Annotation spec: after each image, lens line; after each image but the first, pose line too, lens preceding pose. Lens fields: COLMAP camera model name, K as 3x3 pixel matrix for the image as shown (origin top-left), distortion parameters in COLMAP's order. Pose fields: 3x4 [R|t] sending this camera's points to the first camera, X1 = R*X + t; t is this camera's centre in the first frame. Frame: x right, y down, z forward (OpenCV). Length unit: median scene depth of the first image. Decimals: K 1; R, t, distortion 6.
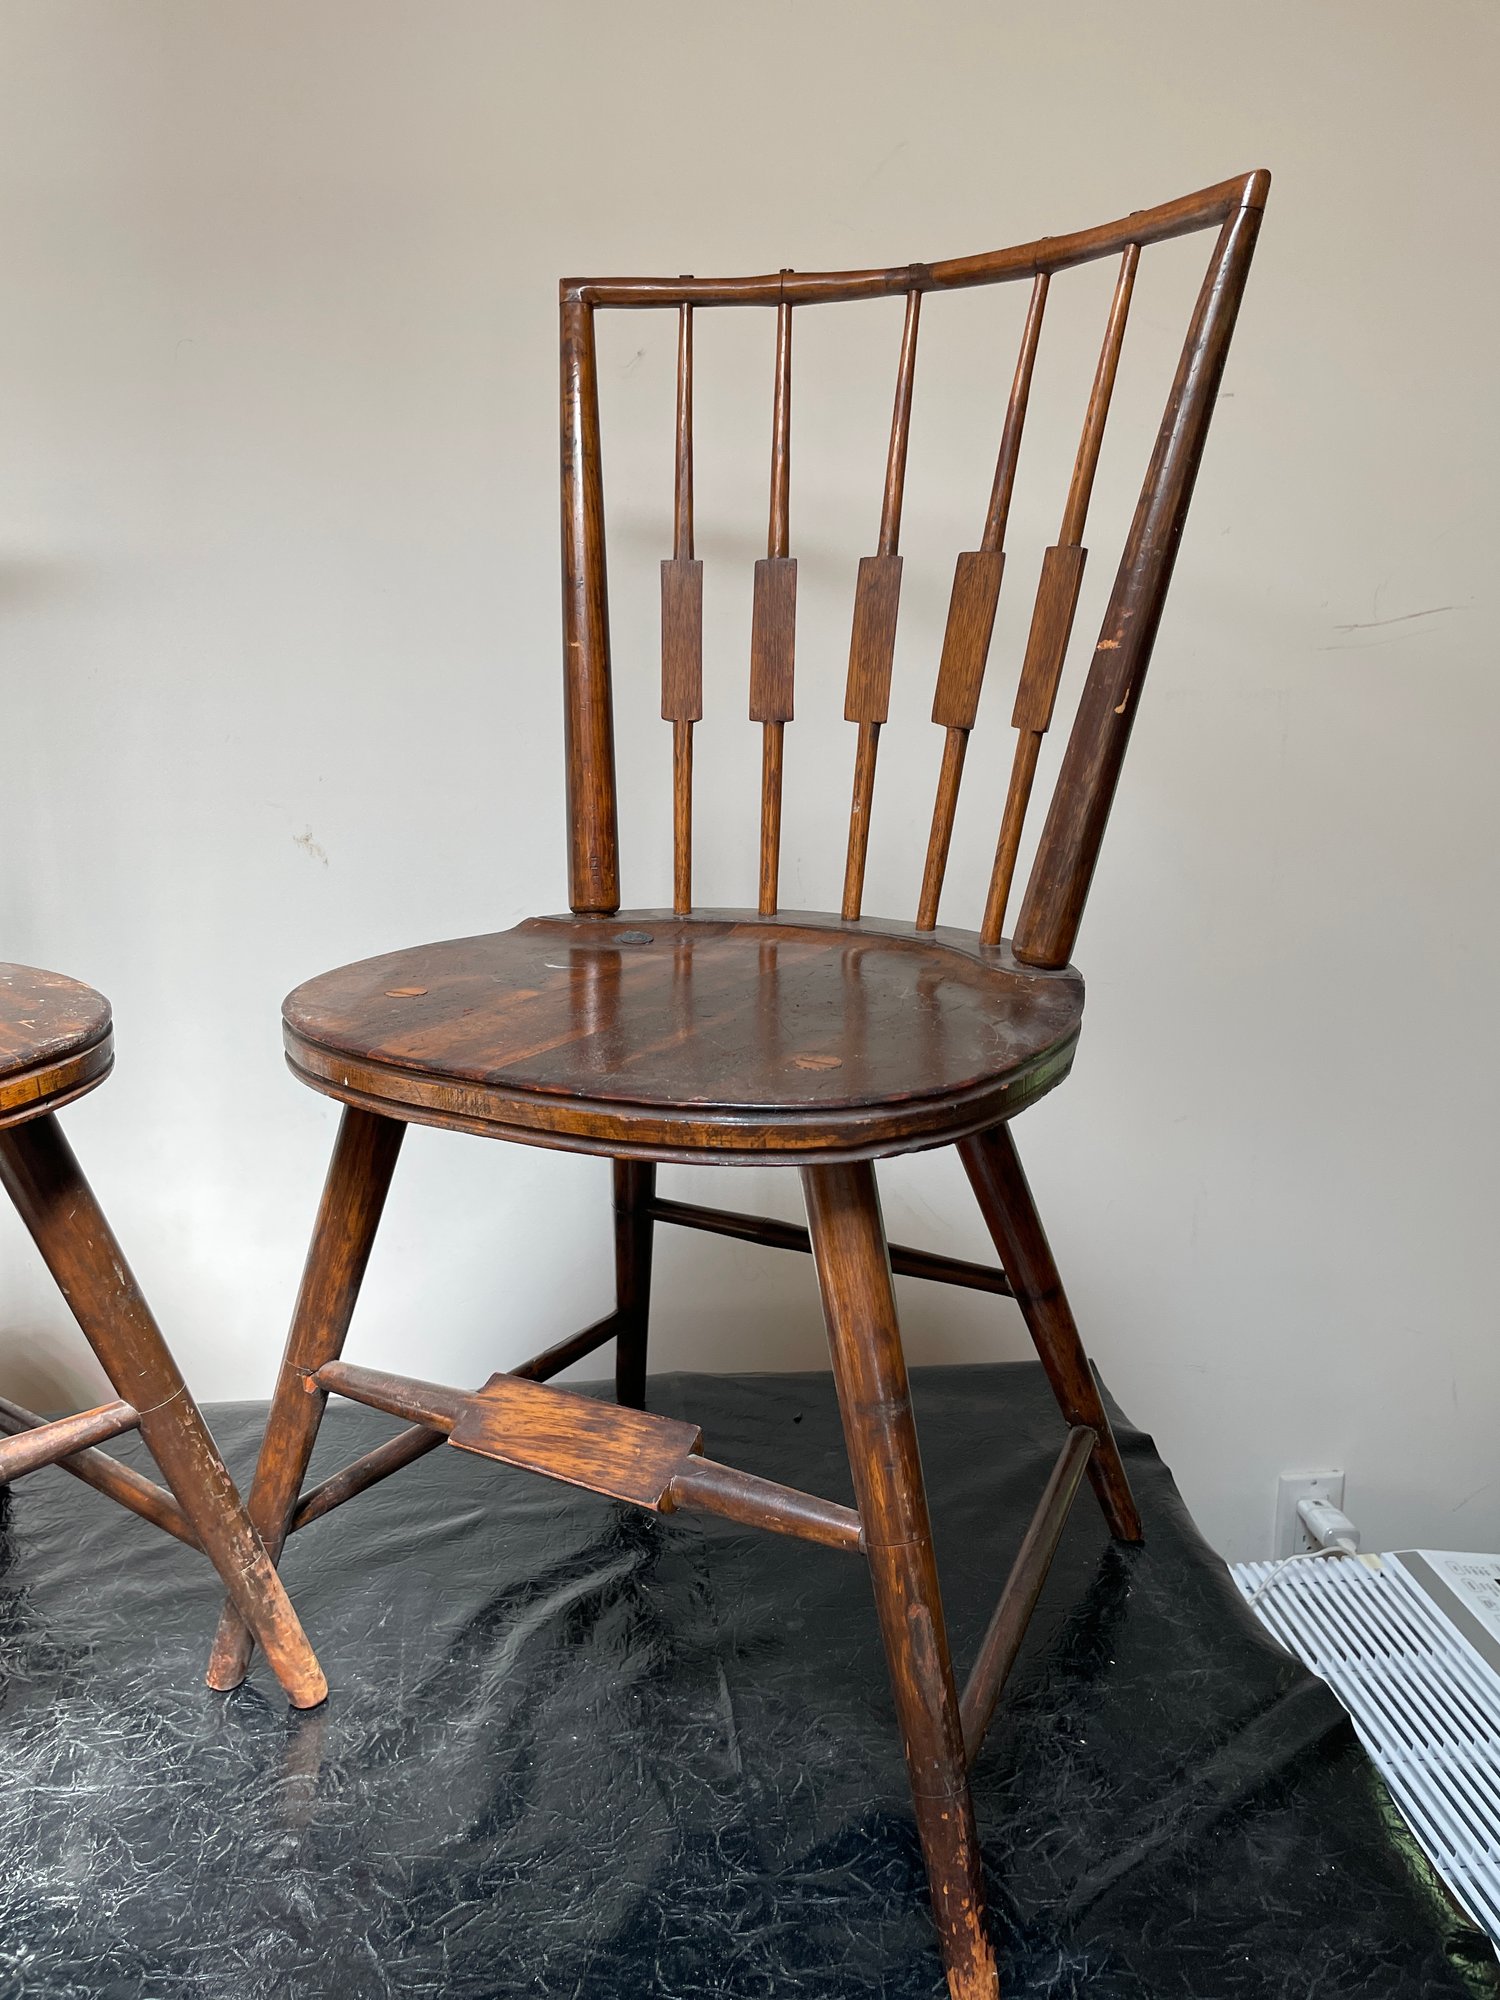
lens RADIAL K [[1509.1, 0, 748.4], [0, 1509.1, 1010.3], [0, 0, 1]] dist [0.090065, -0.128757]
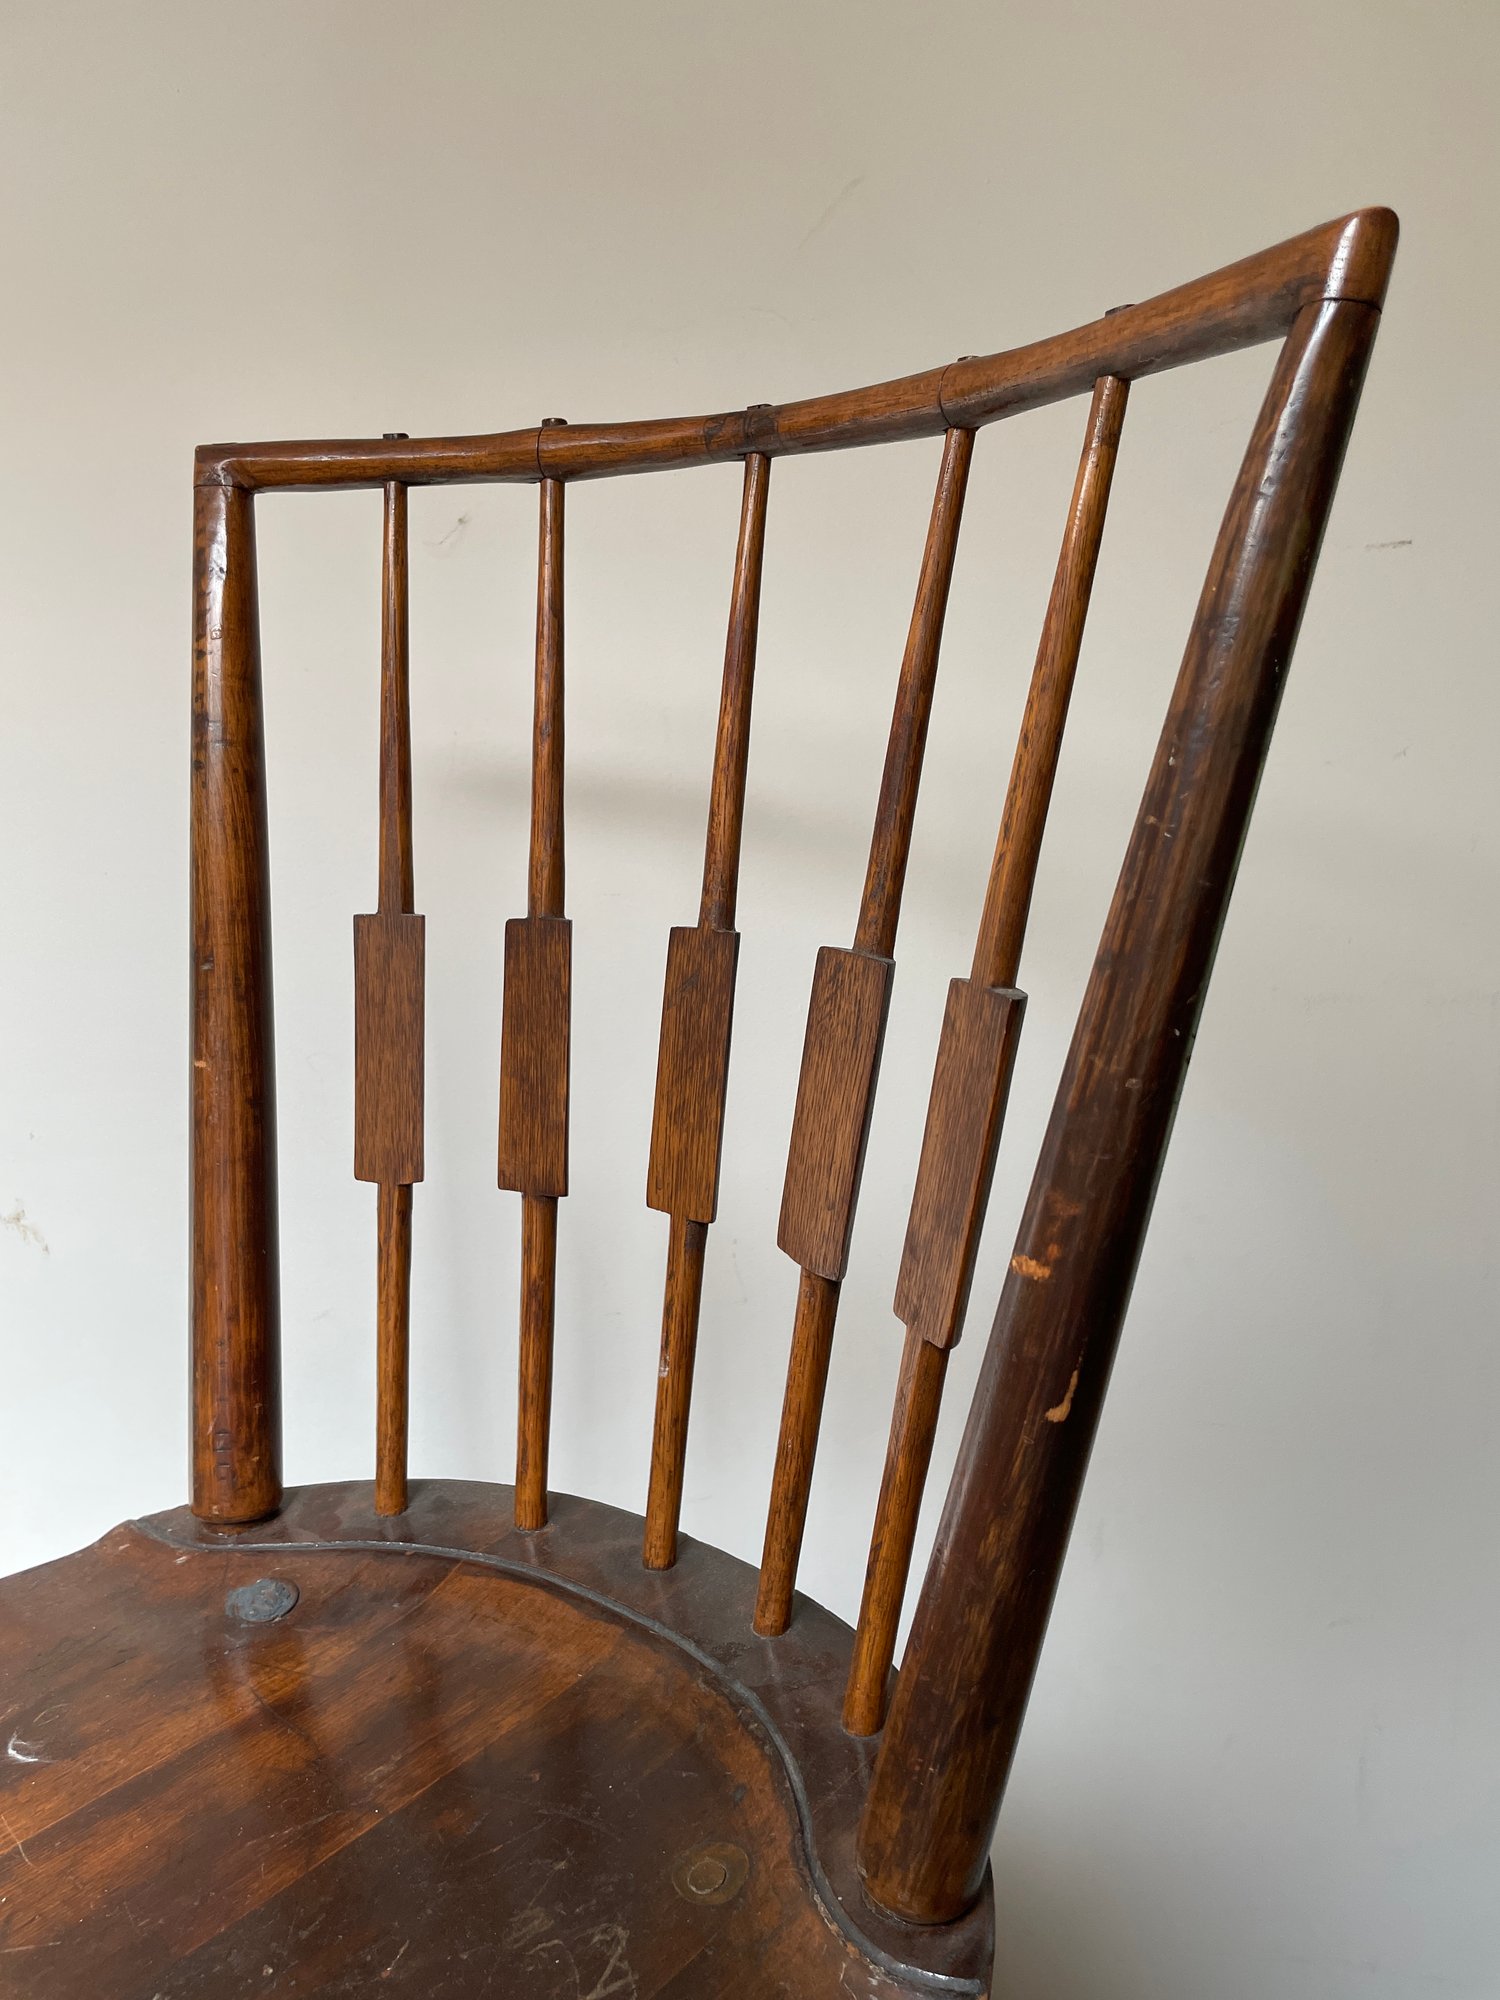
lens RADIAL K [[1515.7, 0, 764.6], [0, 1515.7, 1019.5], [0, 0, 1]] dist [0.082097, -0.118911]
pose [[0.991280, 0.007509, -0.131555, 0.198875], [-0.009401, 0.999861, -0.013765, -0.280877], [0.131433, 0.014882, 0.991213, 0.496852]]
